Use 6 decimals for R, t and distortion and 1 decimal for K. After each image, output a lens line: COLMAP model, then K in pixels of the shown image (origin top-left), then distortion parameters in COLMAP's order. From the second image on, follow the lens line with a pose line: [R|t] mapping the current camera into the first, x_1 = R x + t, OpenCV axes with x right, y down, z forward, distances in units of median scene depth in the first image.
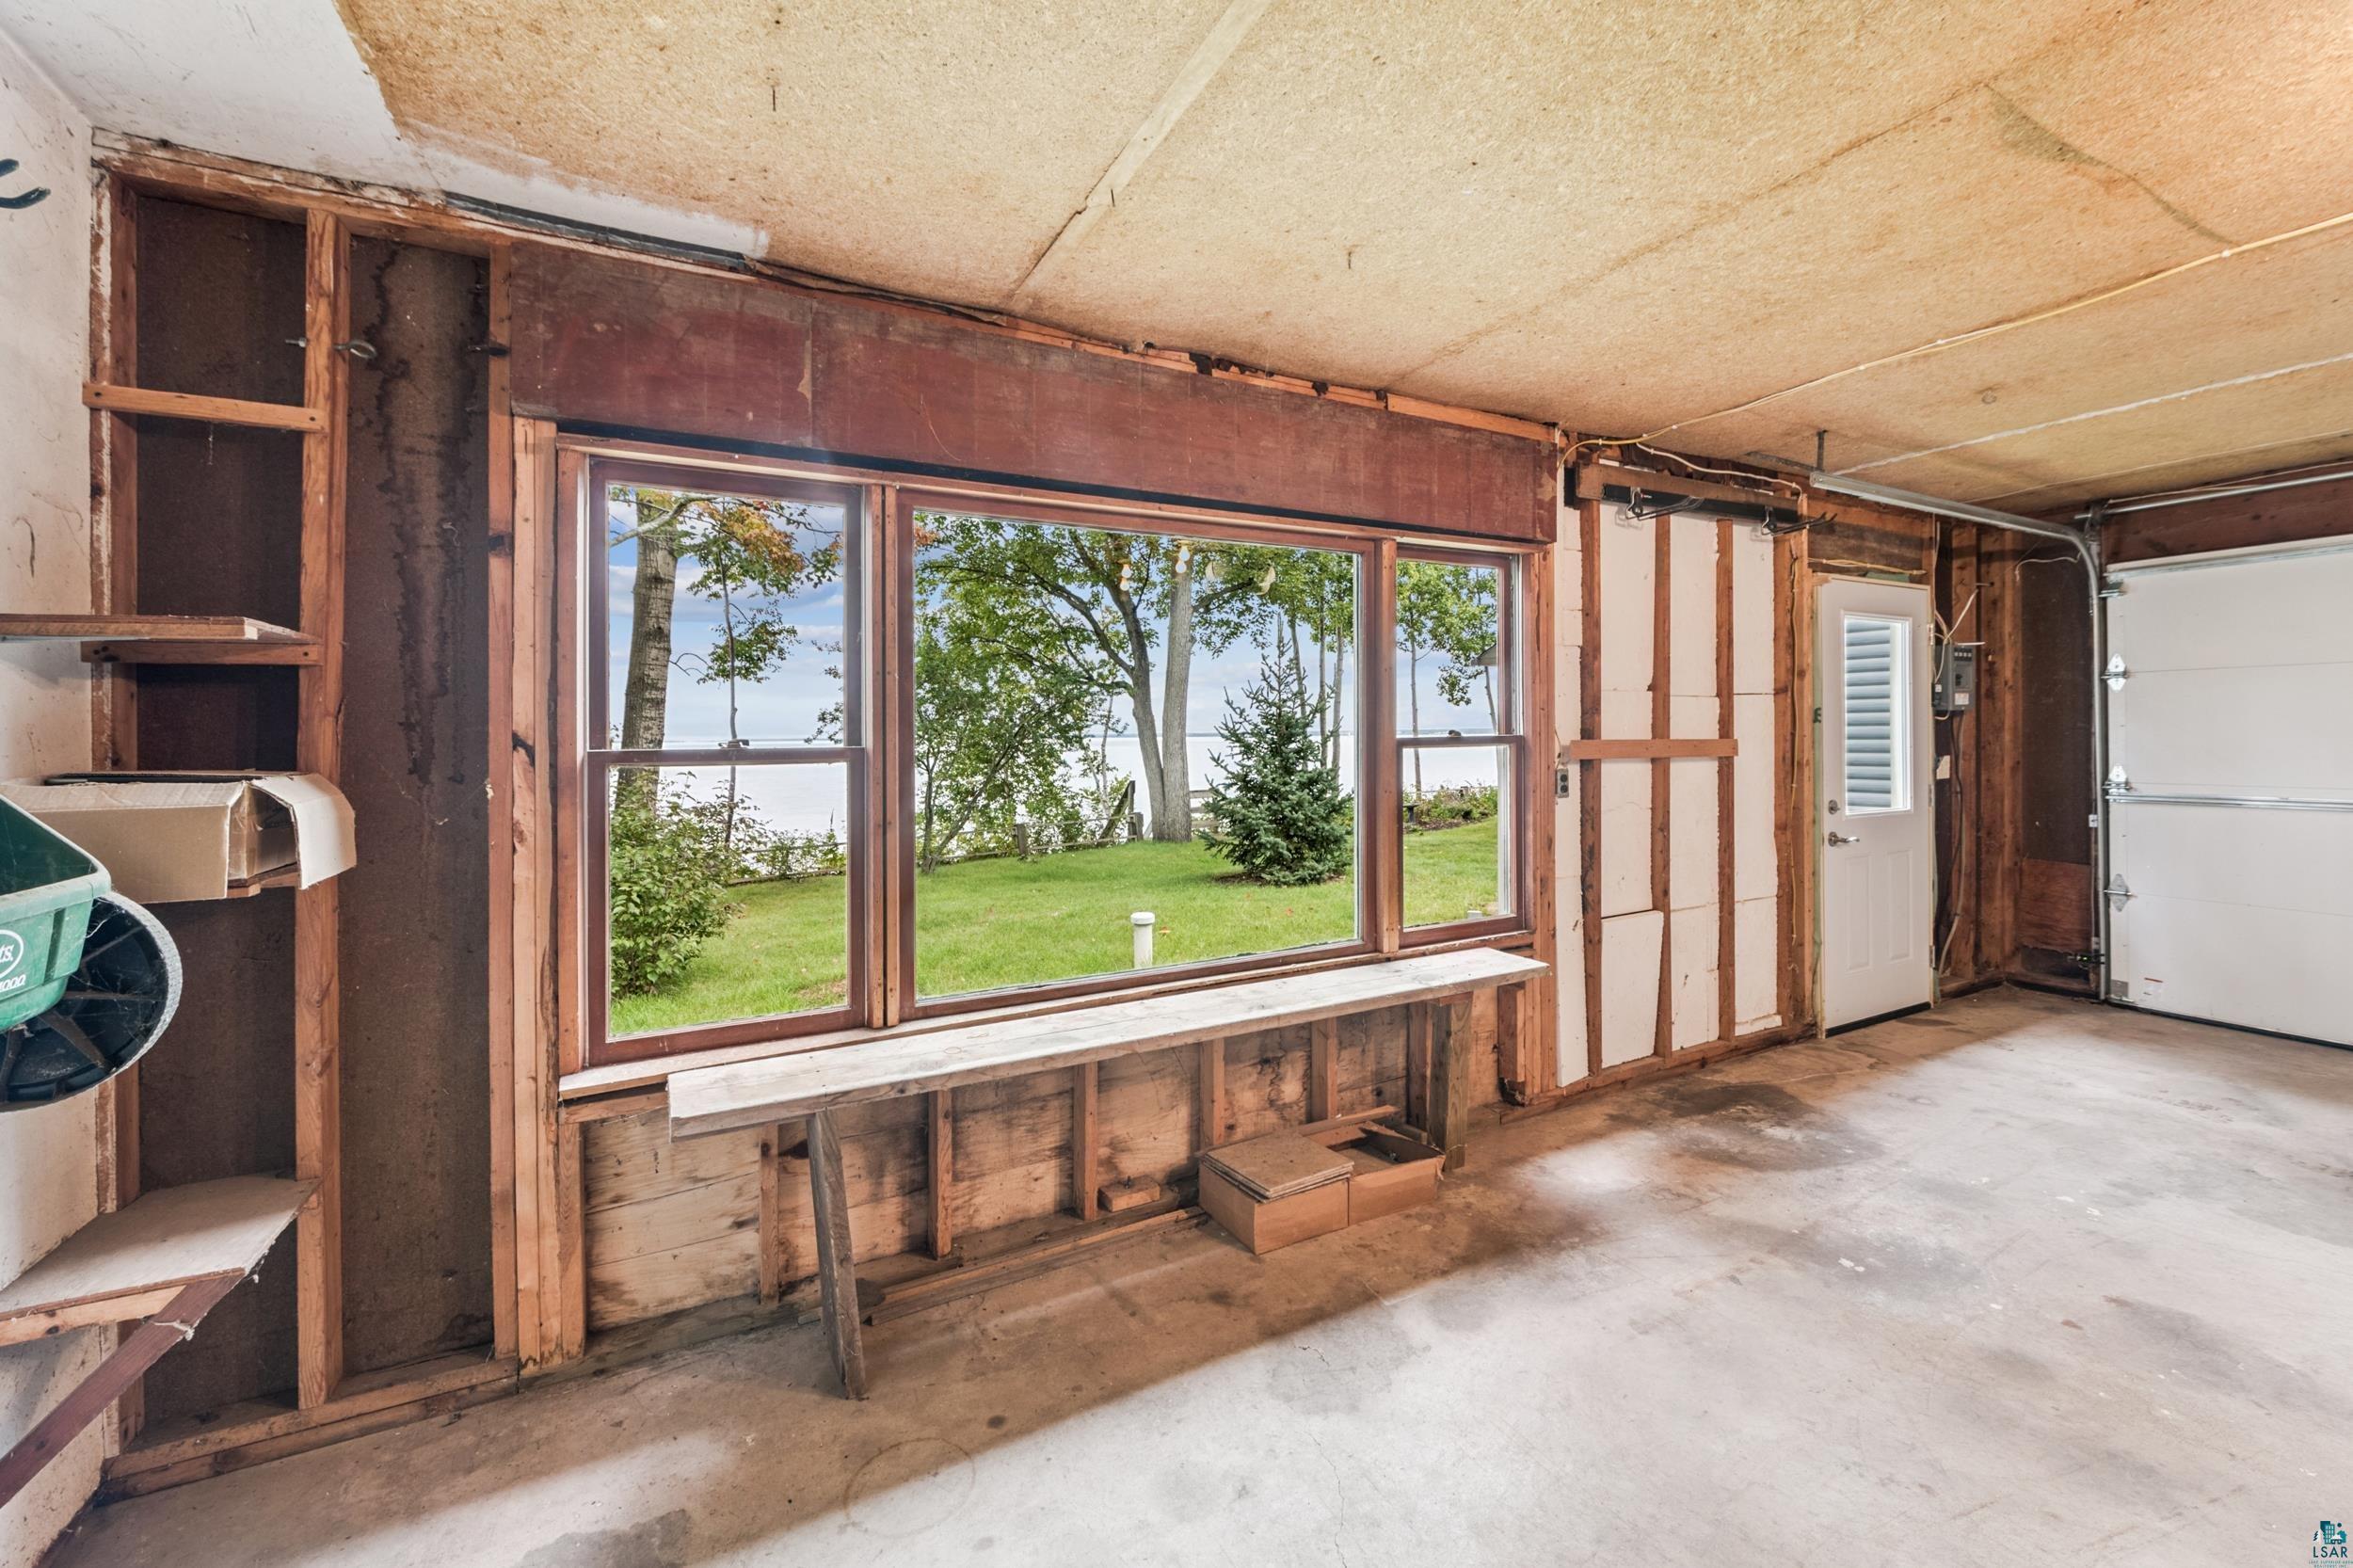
lens RADIAL K [[934.5, 0, 1189.5], [0, 934.5, 743.6], [0, 0, 1]] dist [0.000051, -0.002679]
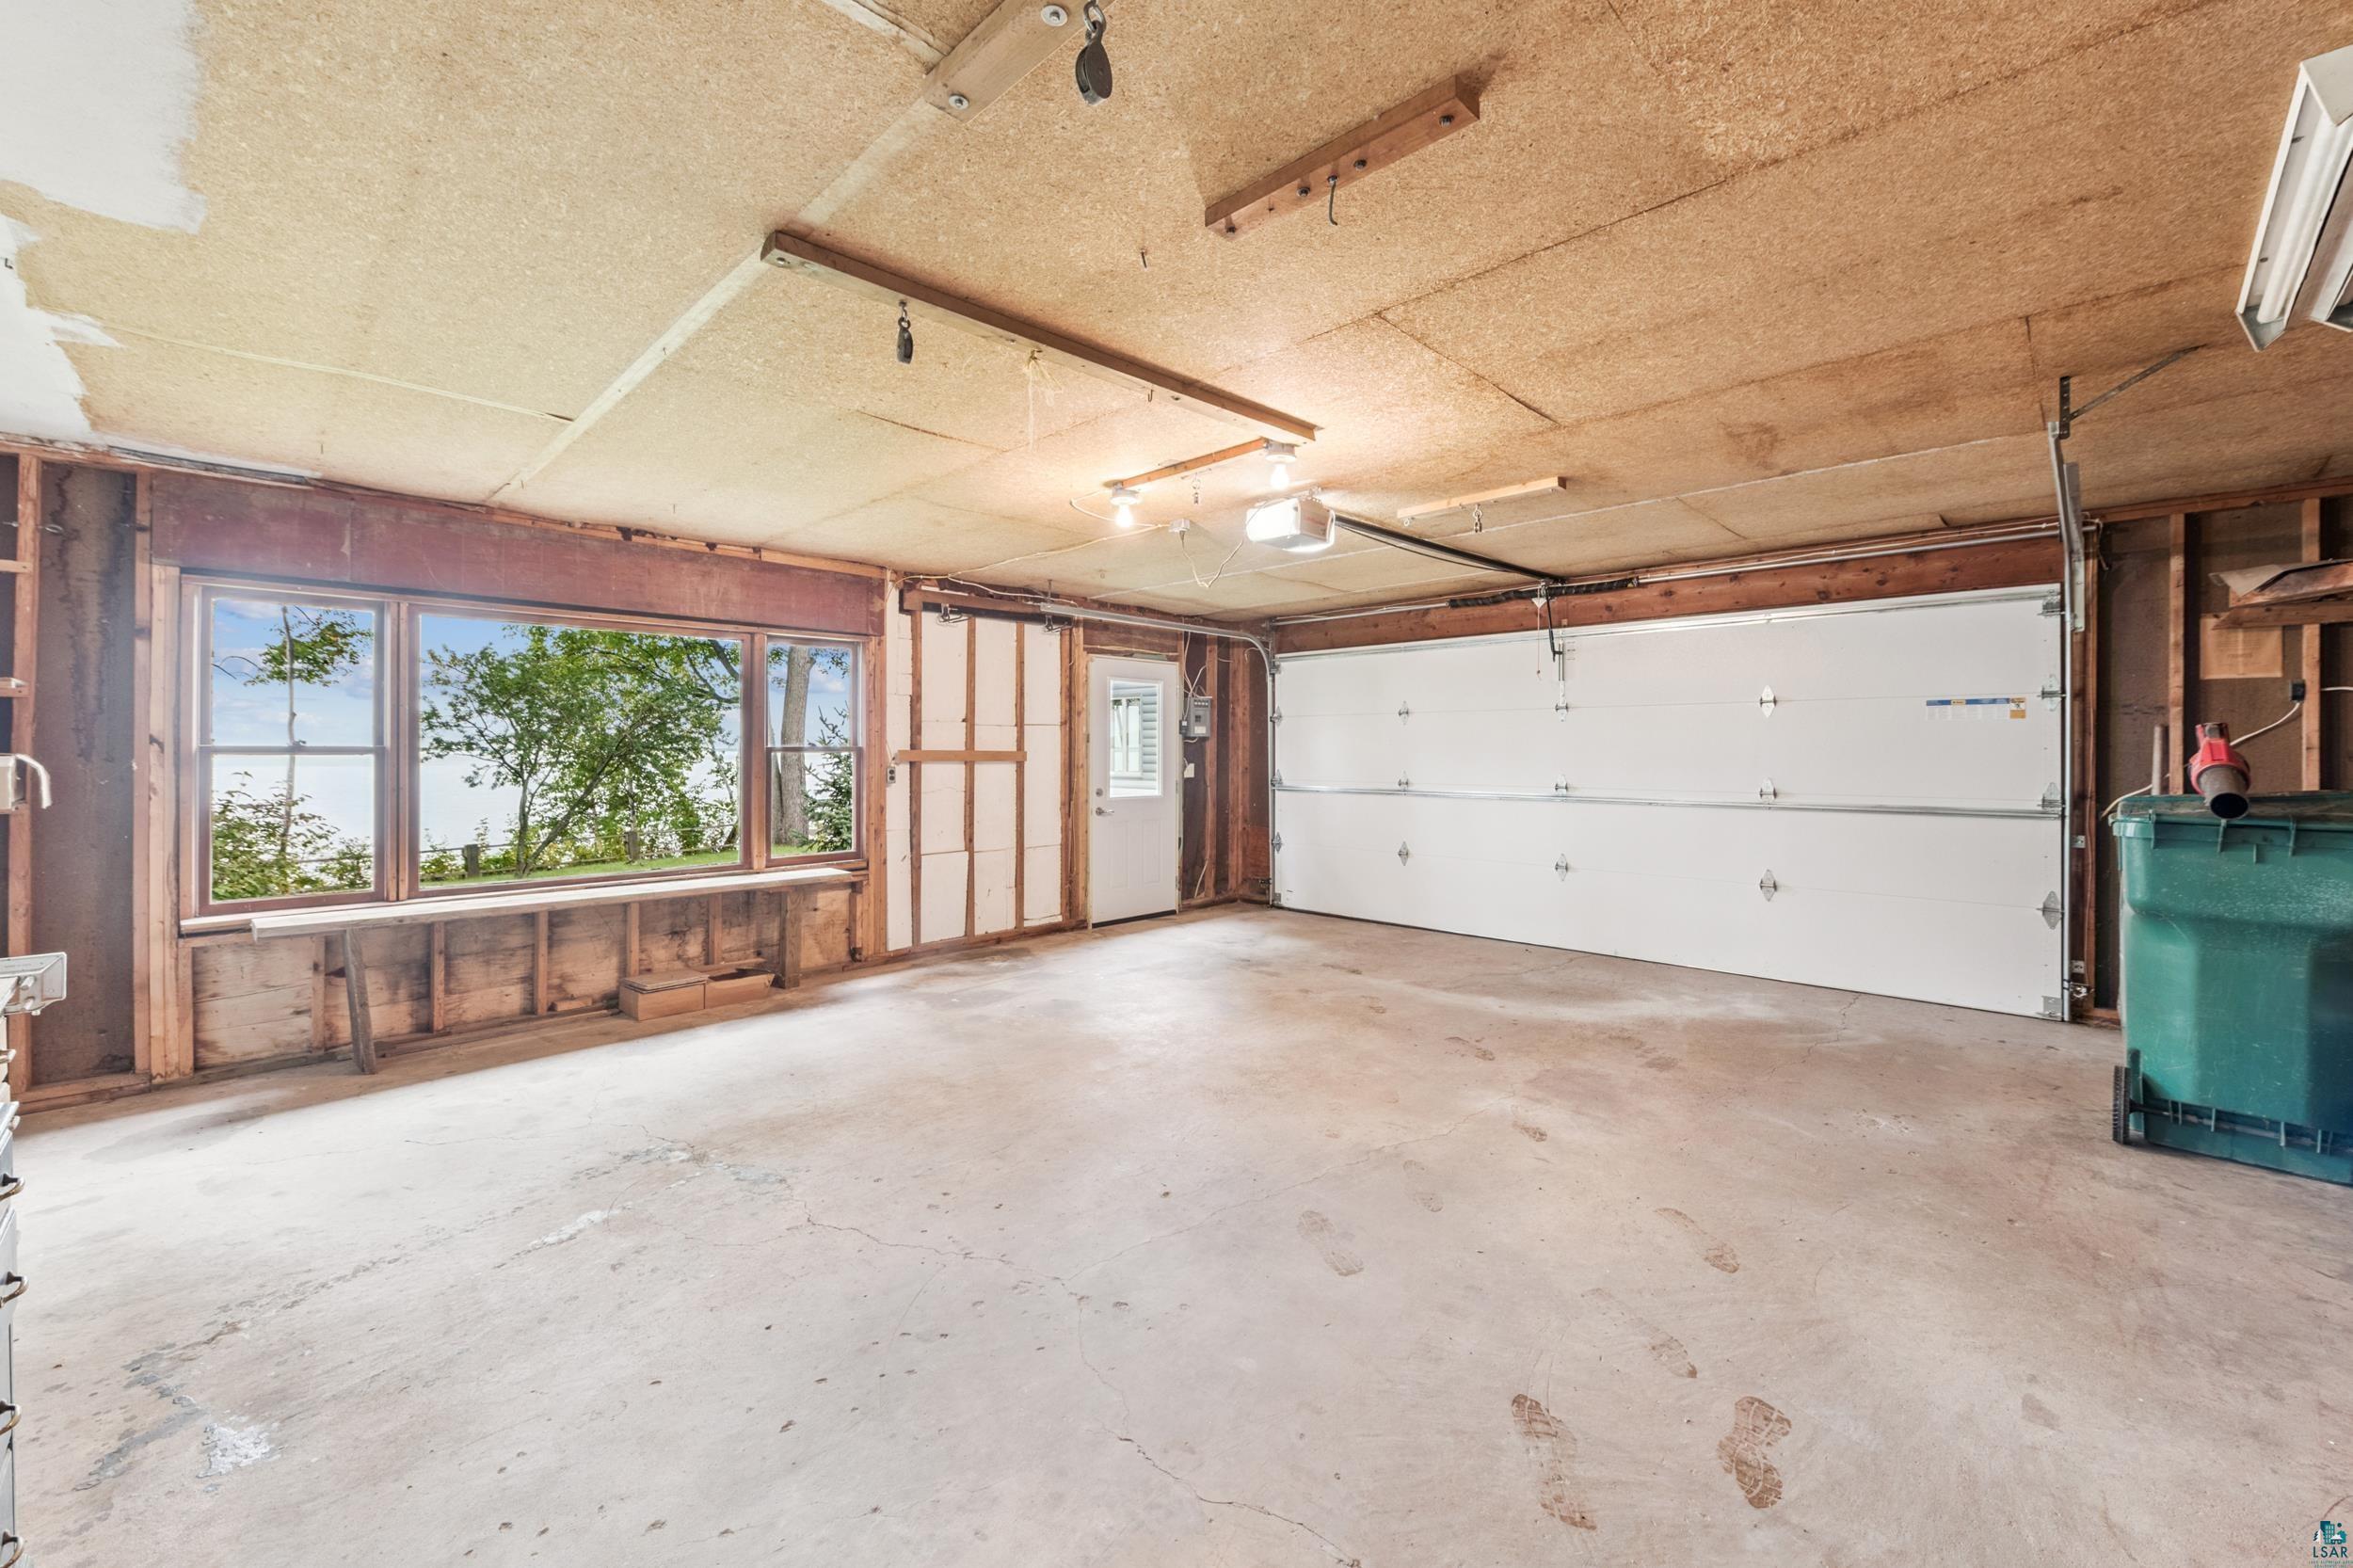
lens RADIAL K [[934.5, 0, 1183.0], [0, 934.5, 762.9], [0, 0, 1]] dist [0.000051, -0.002679]
pose [[0.952334, 0.008683, 0.304934, 0.487579], [-0.009613, 0.999953, 0.001549, 0.015494], [-0.304906, -0.004406, 0.952372, -1.015062]]
